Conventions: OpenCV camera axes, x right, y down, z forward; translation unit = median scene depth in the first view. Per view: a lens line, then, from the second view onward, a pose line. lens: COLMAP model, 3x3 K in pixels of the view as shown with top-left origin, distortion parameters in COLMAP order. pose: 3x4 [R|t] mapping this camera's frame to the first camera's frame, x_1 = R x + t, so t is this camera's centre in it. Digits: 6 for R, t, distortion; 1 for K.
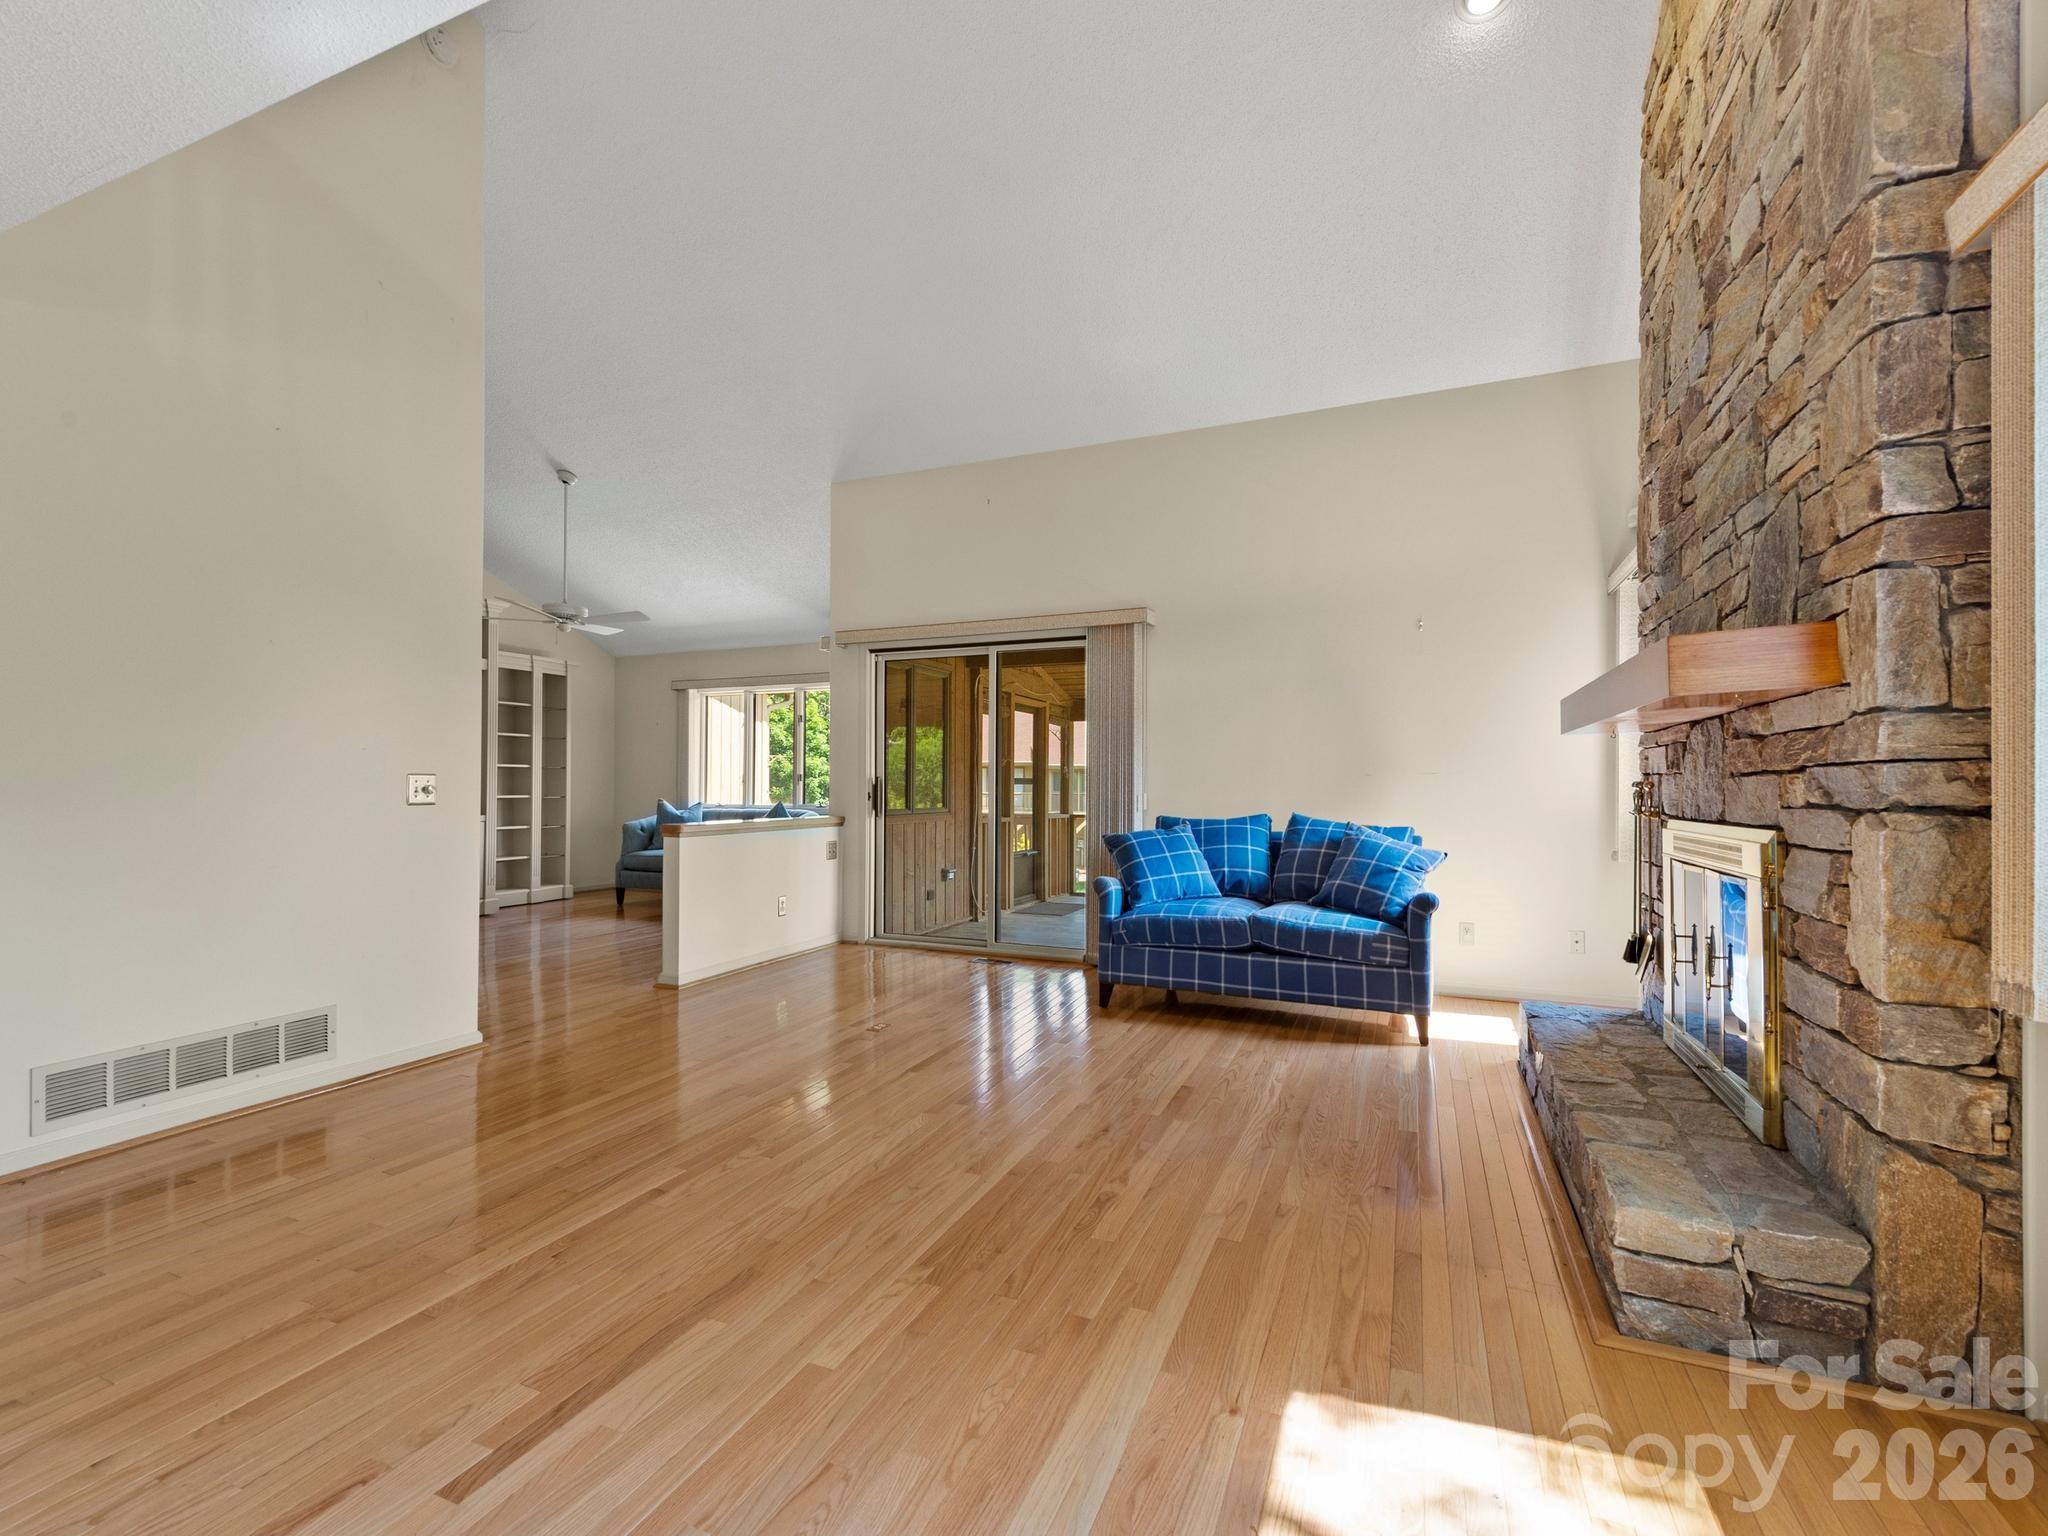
lens RADIAL K [[908.2, 0, 1030.3], [0, 908.2, 783.6], [0, 0, 1]] dist [0.016394, -0.005766]
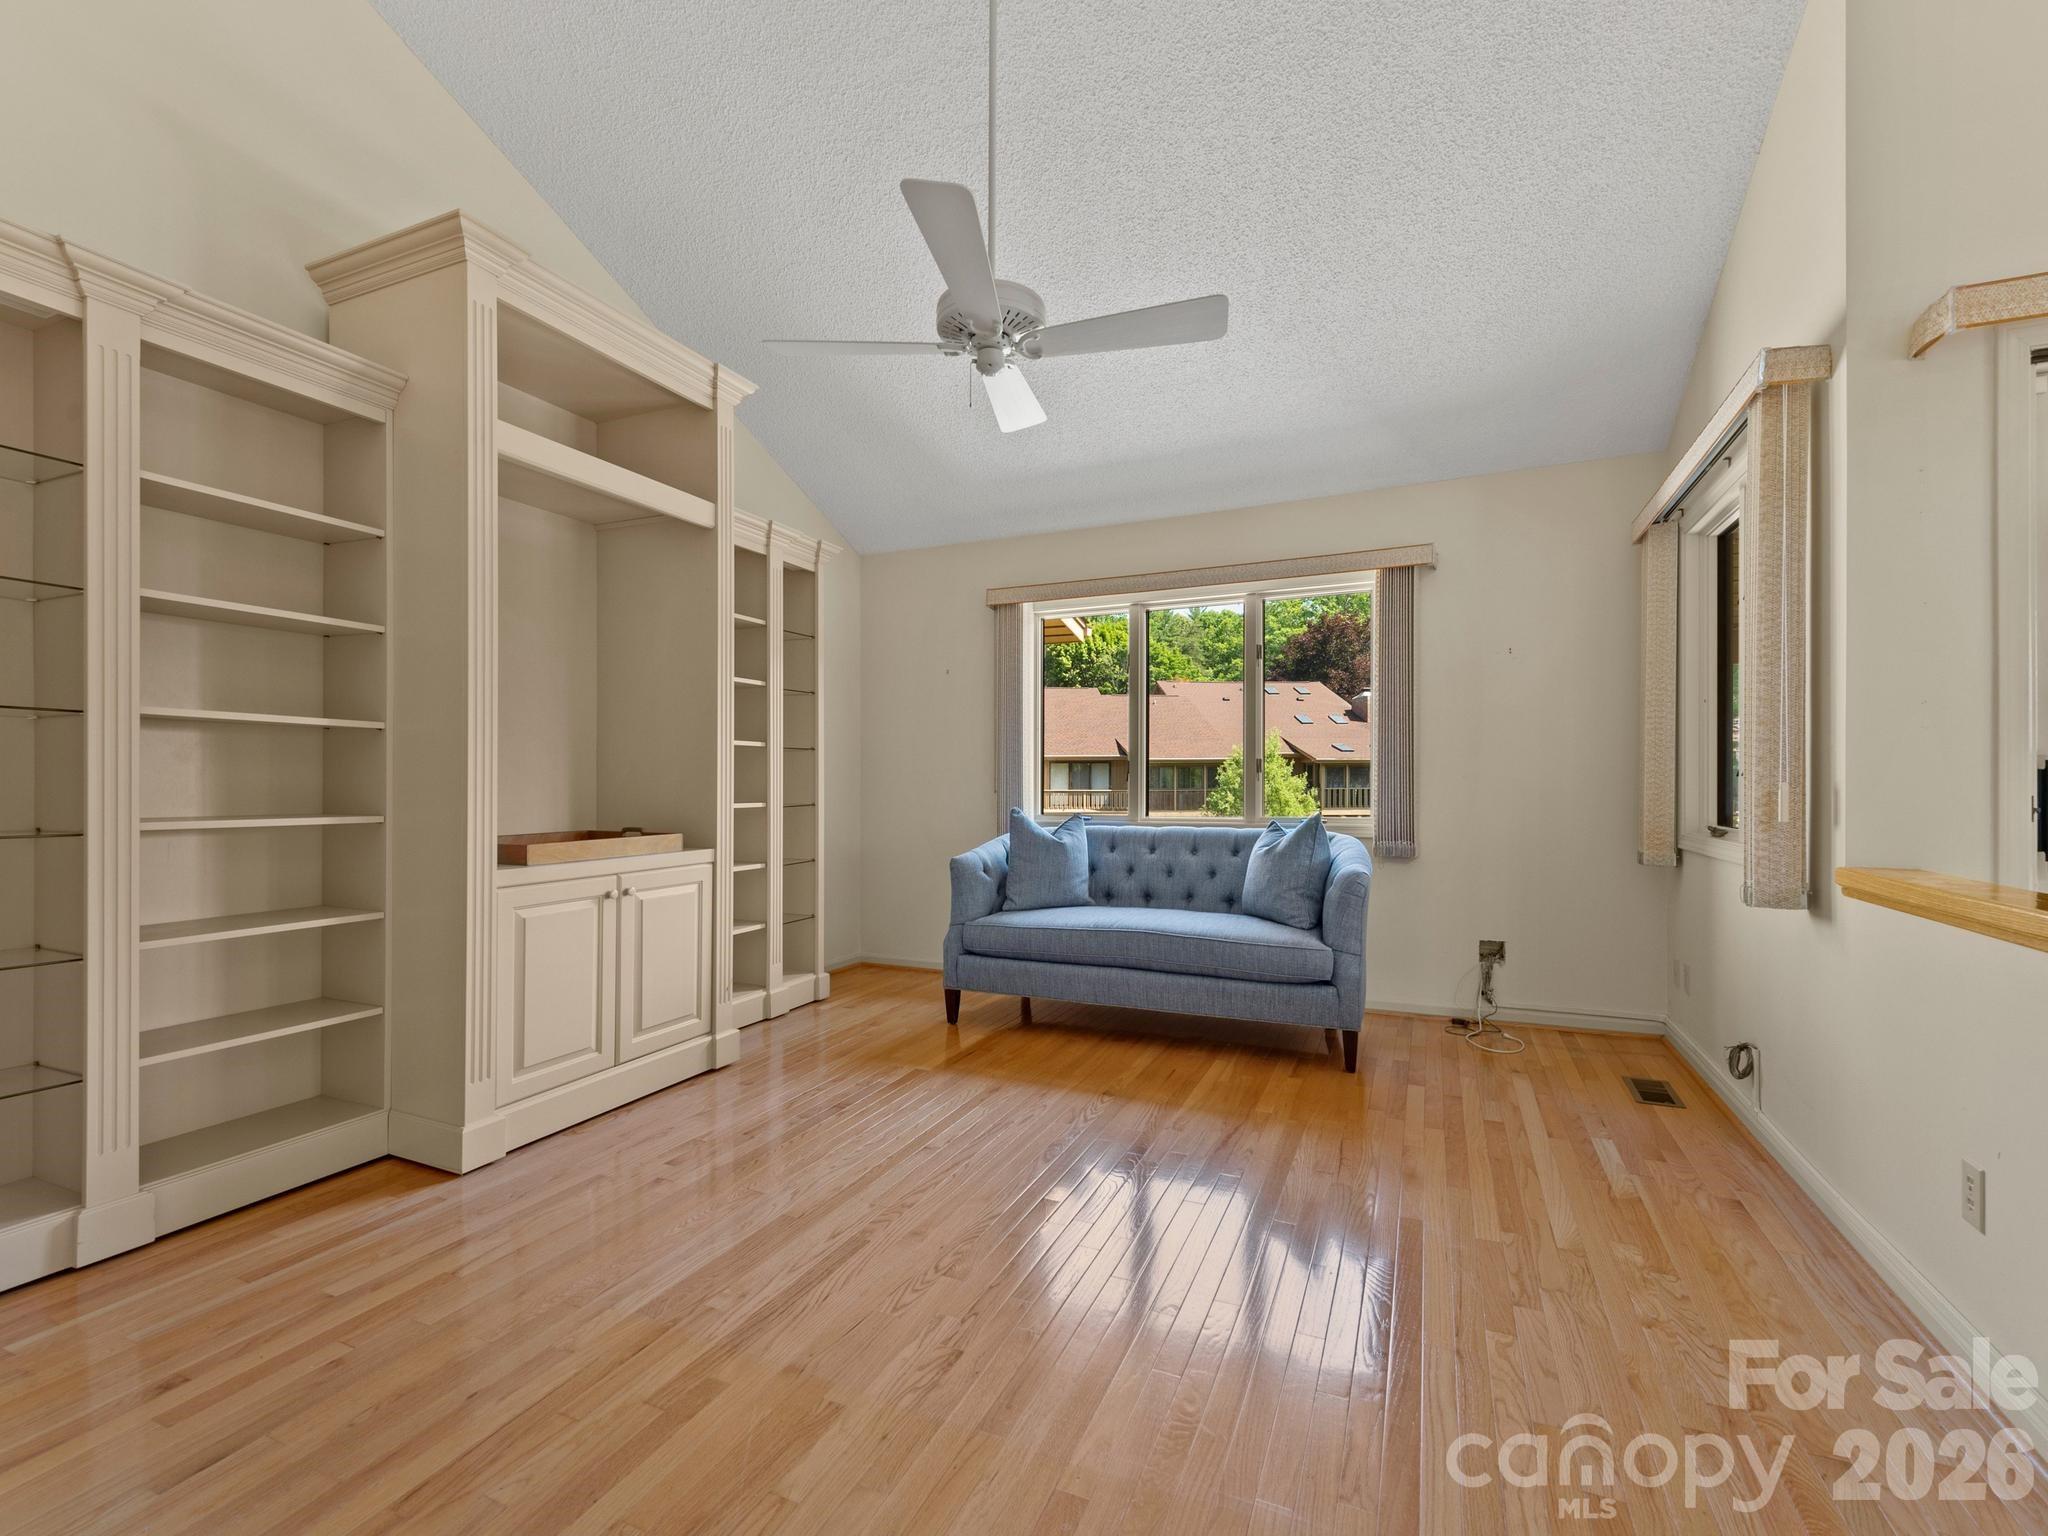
lens RADIAL K [[908.2, 0, 1037.6], [0, 908.2, 783.7], [0, 0, 1]] dist [0.016394, -0.005766]
pose [[0.999982, 0.003303, -0.004930, -0.851874], [-0.003265, 0.999966, 0.007513, 0.011429], [0.004955, -0.007497, 0.999960, 1.087755]]
